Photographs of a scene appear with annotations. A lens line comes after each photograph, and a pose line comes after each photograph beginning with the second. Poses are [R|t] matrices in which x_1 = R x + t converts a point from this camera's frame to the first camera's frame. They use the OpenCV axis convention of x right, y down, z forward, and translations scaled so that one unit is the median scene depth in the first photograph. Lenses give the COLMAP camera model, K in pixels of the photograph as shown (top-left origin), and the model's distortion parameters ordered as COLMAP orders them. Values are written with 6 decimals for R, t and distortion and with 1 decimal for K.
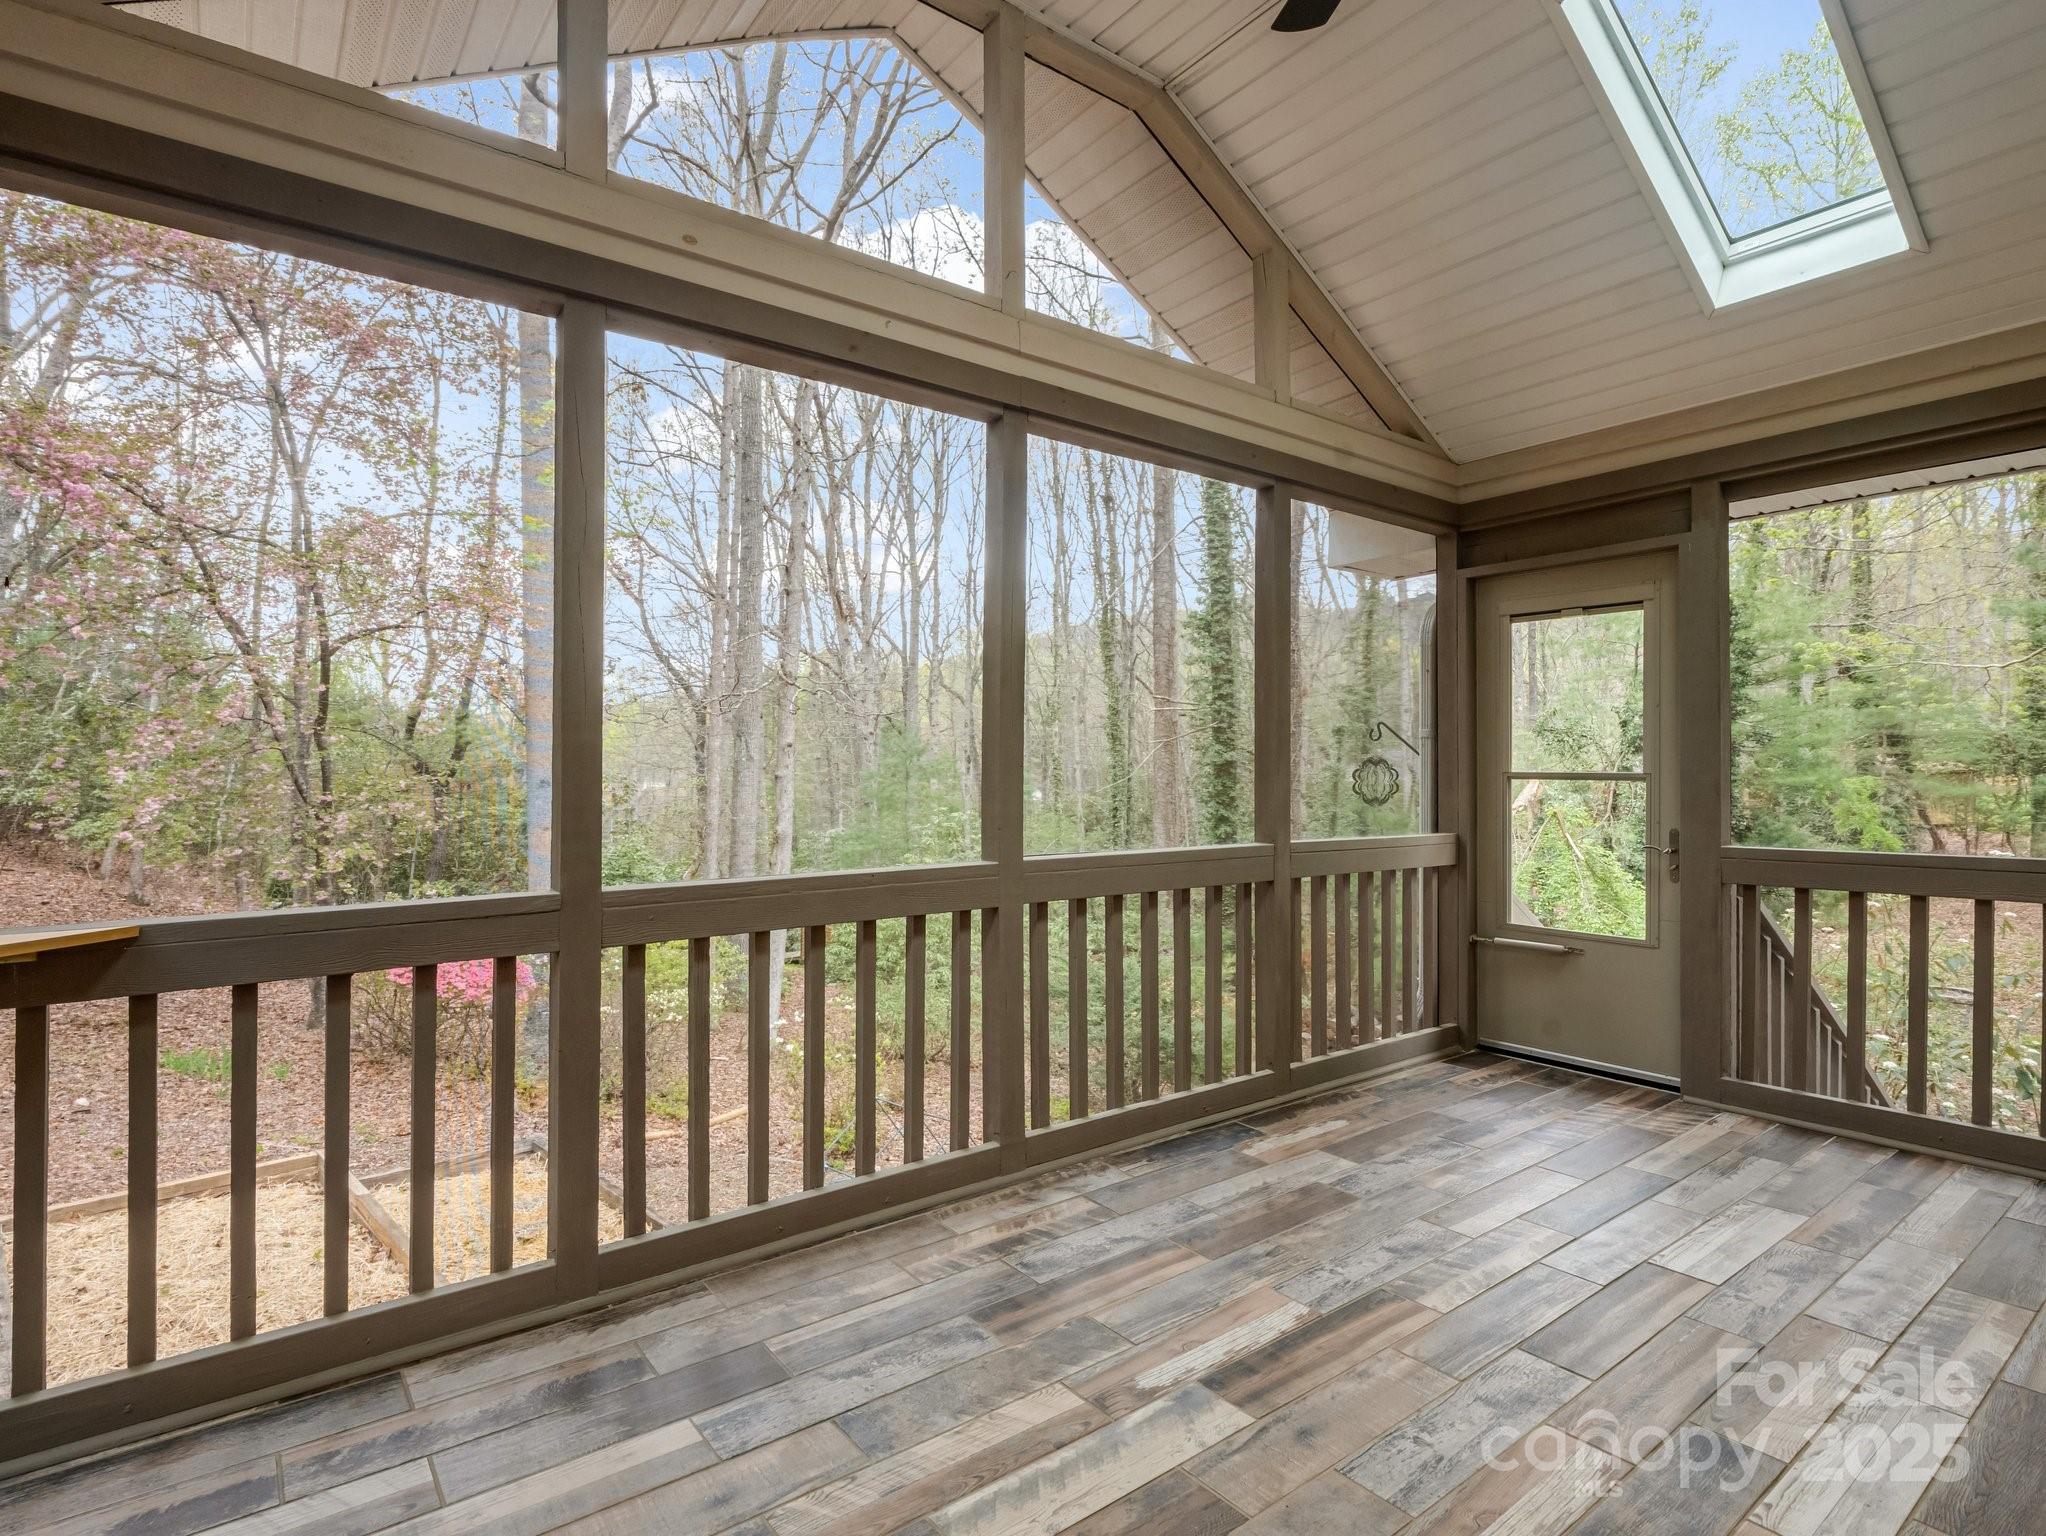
lens RADIAL K [[1047.8, 0, 1014.5], [0, 1047.8, 768.2], [0, 0, 1]] dist [-0.006362, -0.001306]
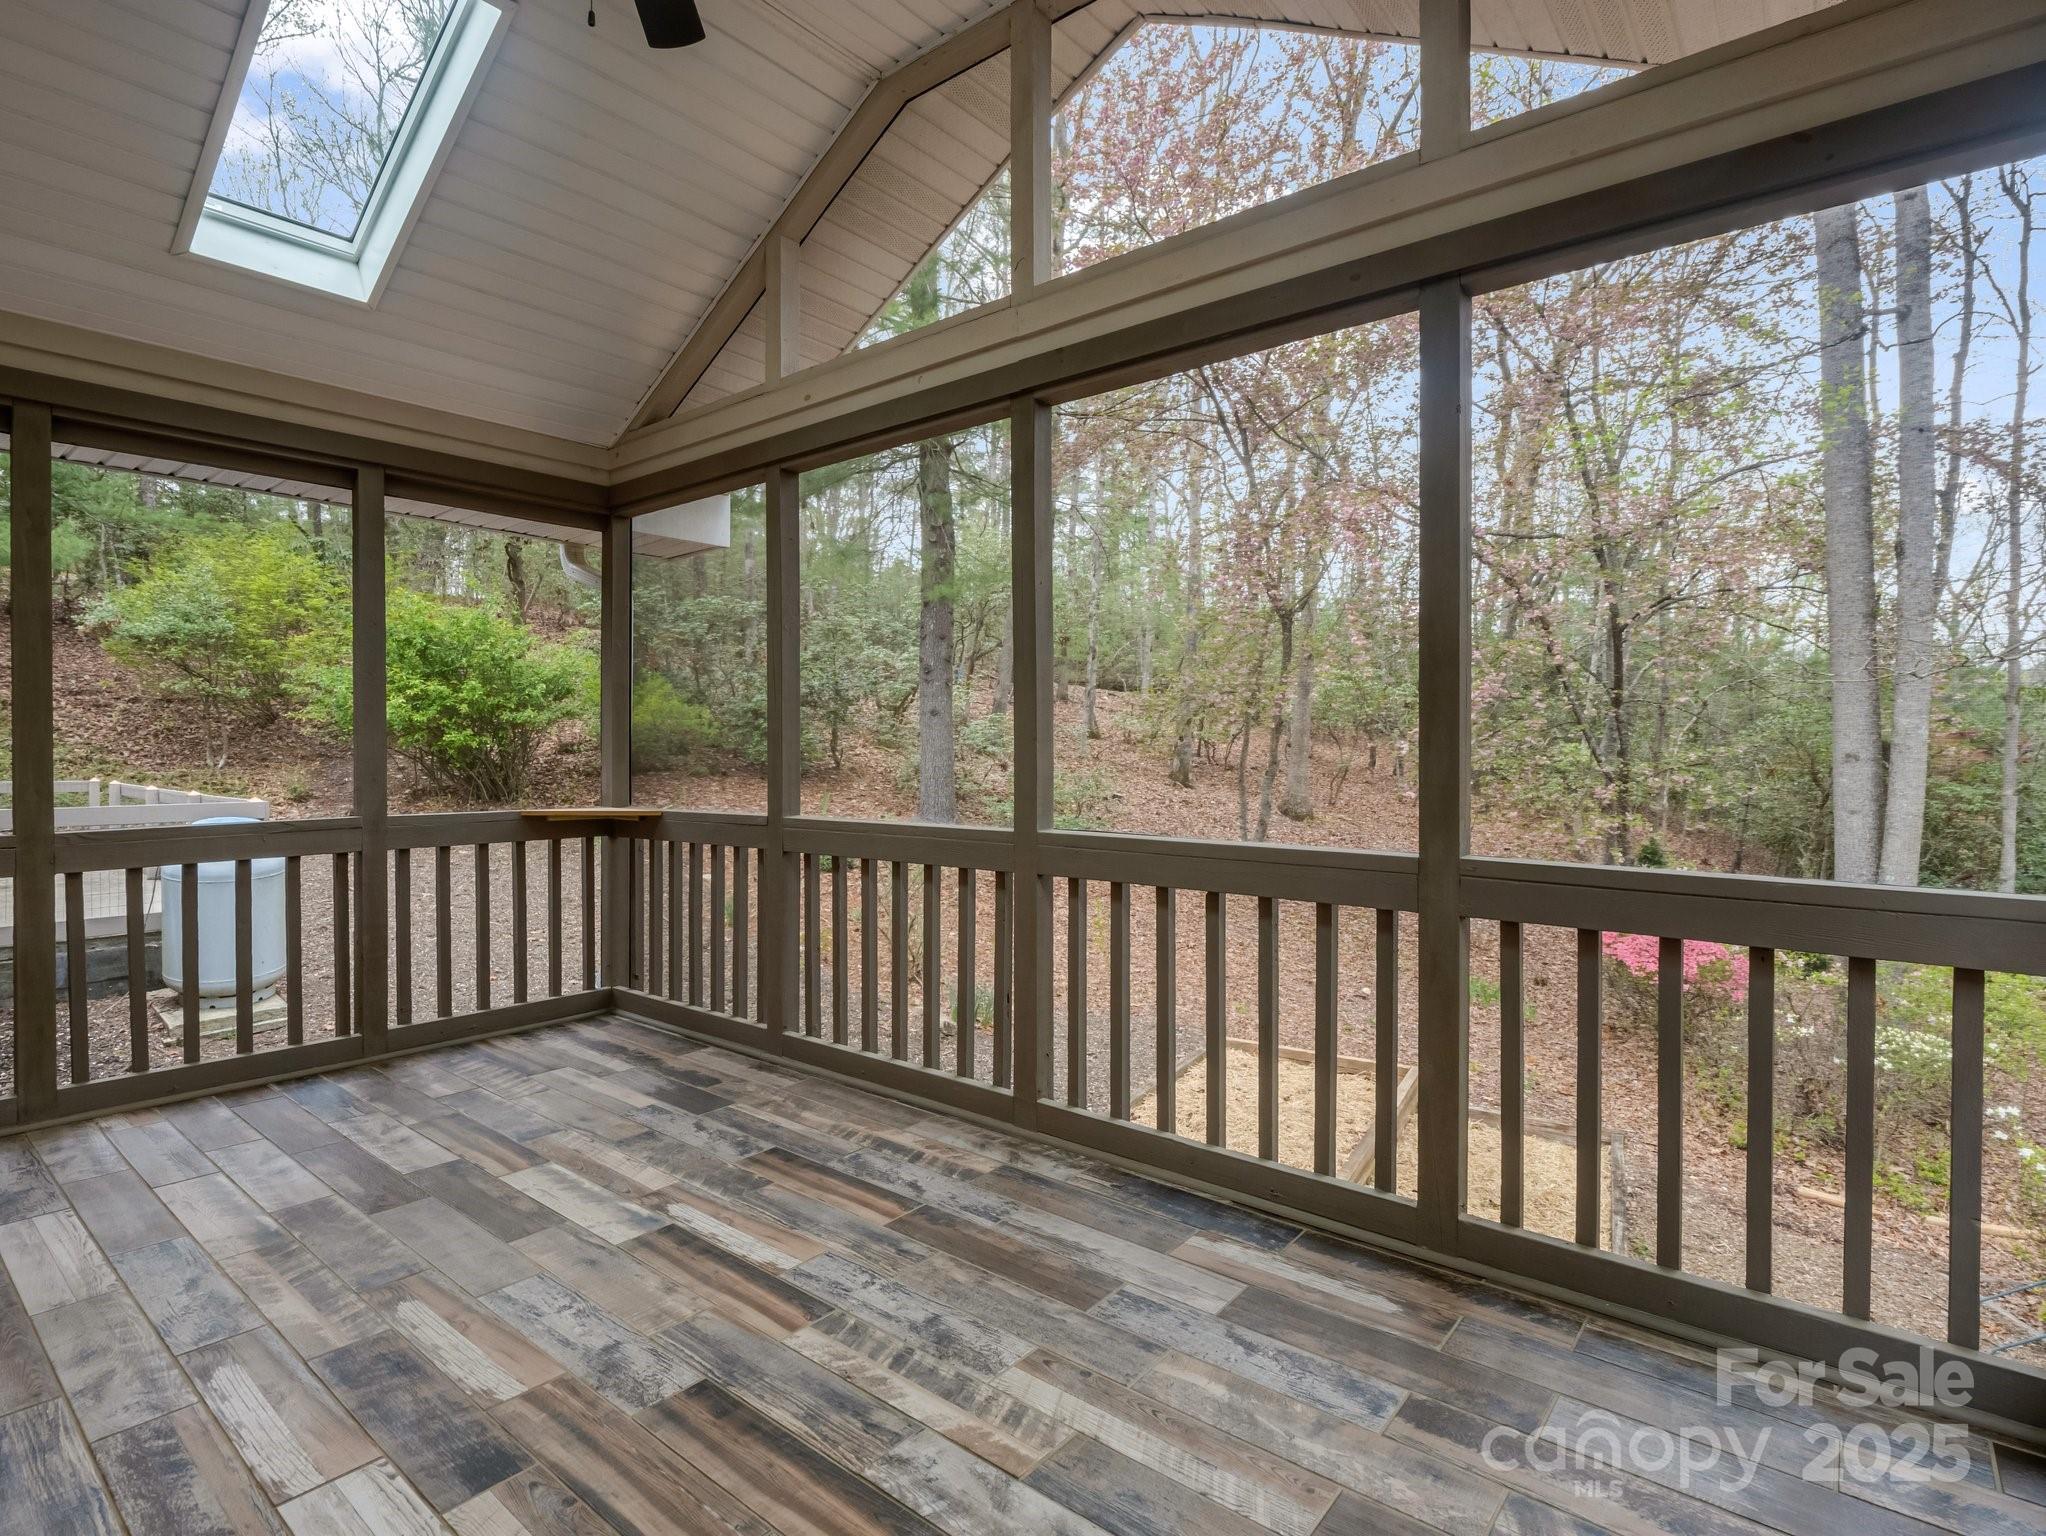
lens RADIAL K [[1047.8, 0, 1014.4], [0, 1047.8, 770.8], [0, 0, 1]] dist [-0.006362, -0.001306]
pose [[0.224228, 0.022321, -0.974281, 1.156024], [0.010002, 0.999632, 0.025204, -0.000549], [0.974485, -0.015396, 0.223923, 0.863280]]
